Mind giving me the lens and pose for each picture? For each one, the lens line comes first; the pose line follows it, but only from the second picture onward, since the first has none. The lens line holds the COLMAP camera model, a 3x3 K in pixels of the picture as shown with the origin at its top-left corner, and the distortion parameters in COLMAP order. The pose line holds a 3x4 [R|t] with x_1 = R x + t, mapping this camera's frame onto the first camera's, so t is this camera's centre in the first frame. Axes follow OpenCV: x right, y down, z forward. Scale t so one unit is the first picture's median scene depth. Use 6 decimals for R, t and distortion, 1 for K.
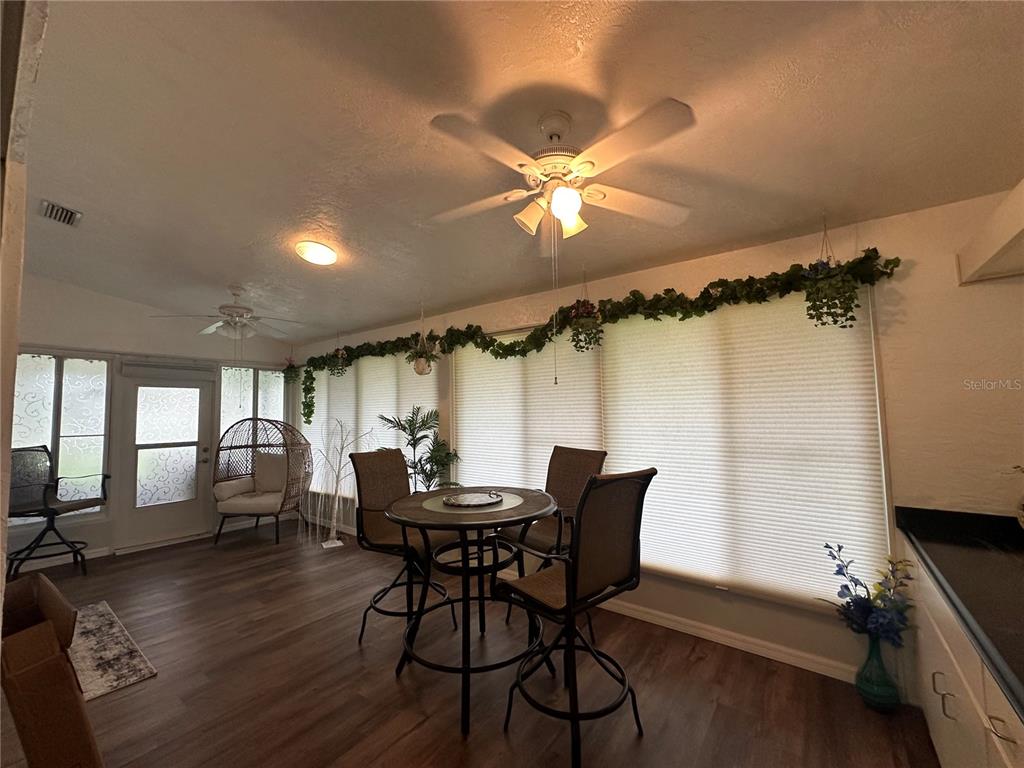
lens RADIAL K [[412.4, 0, 510.8], [0, 412.4, 385.5], [0, 0, 1]] dist [-0.002626, 0.000763]
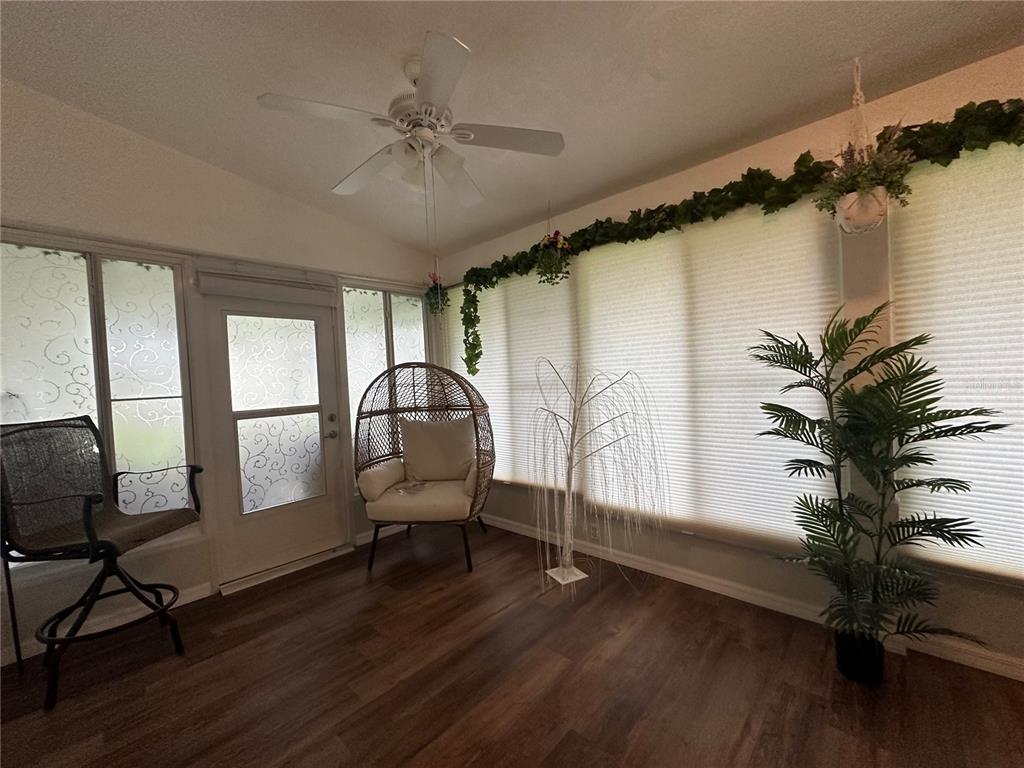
lens RADIAL K [[412.4, 0, 510.6], [0, 412.4, 384.5], [0, 0, 1]] dist [-0.002626, 0.000763]
pose [[0.995881, -0.028880, -0.085948, -0.450701], [0.036488, 0.995425, 0.088301, 0.064825], [0.083005, -0.091074, 0.992379, 0.438342]]
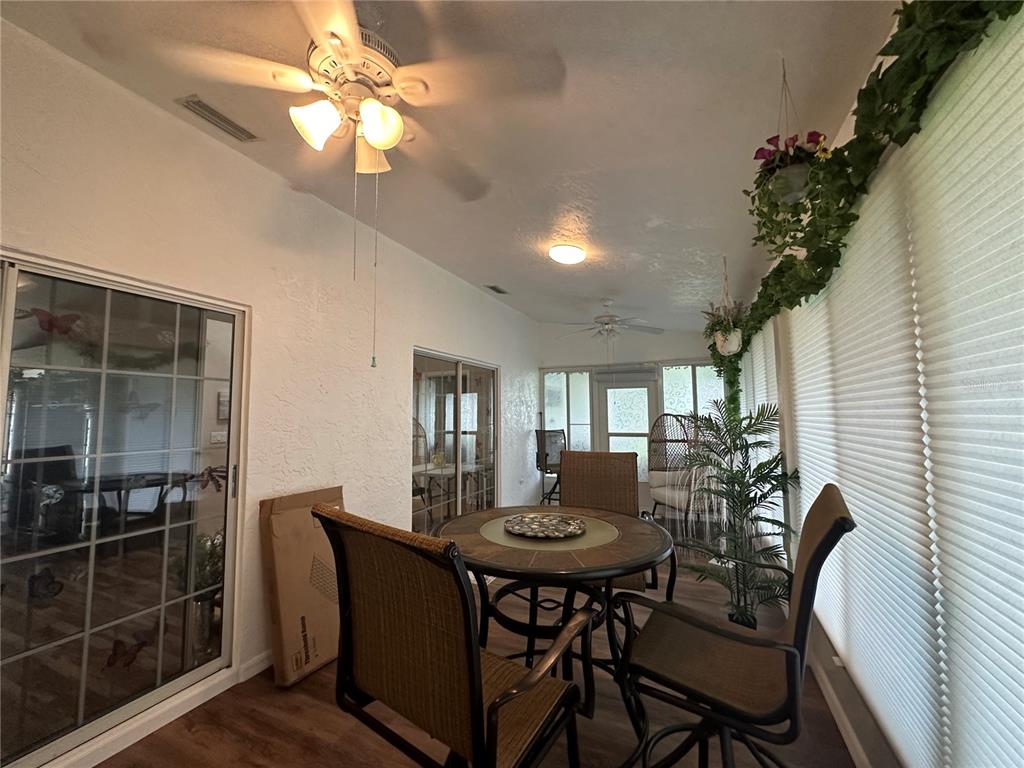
lens RADIAL K [[412.4, 0, 504.3], [0, 412.4, 383.2], [0, 0, 1]] dist [-0.002626, 0.000763]
pose [[0.223036, -0.065560, -0.972603, 0.315437], [0.063139, 0.996612, -0.052700, 0.033287], [0.972763, -0.049655, 0.226420, 0.379623]]
